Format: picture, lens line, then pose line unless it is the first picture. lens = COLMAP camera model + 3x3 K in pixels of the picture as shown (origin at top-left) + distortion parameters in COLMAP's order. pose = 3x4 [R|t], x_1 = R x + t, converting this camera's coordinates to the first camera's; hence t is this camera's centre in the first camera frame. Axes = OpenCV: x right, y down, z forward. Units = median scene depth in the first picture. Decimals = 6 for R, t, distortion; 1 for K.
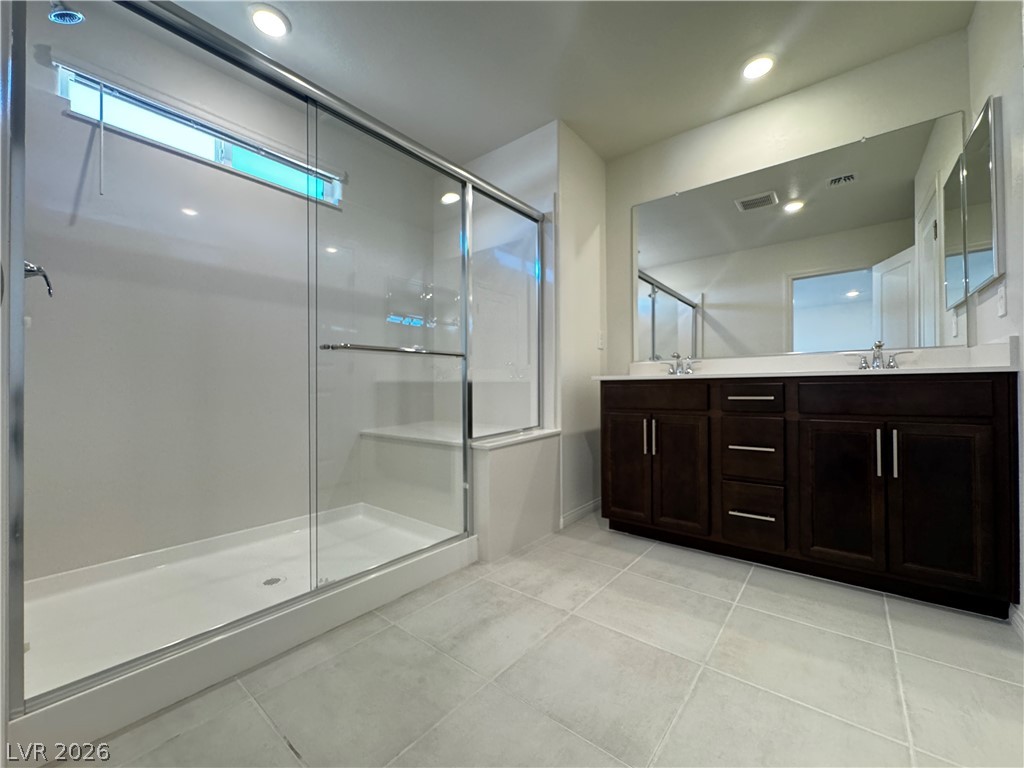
lens RADIAL K [[408.3, 0, 509.2], [0, 408.3, 384.0], [0, 0, 1]] dist [-0.007081, 0.001327]
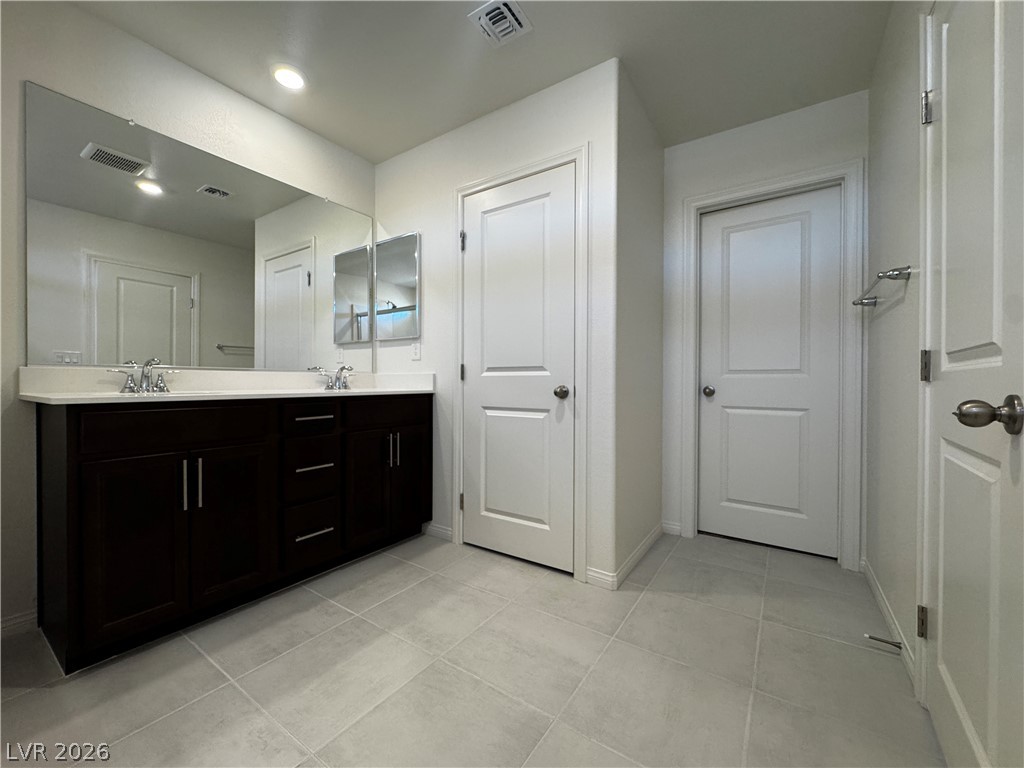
lens RADIAL K [[408.3, 0, 511.2], [0, 408.3, 385.8], [0, 0, 1]] dist [-0.007081, 0.001327]
pose [[-0.086298, -0.004583, 0.996259, -0.459390], [-0.012479, 0.999916, 0.003519, -0.055441], [-0.996191, -0.012129, -0.086347, 0.609099]]
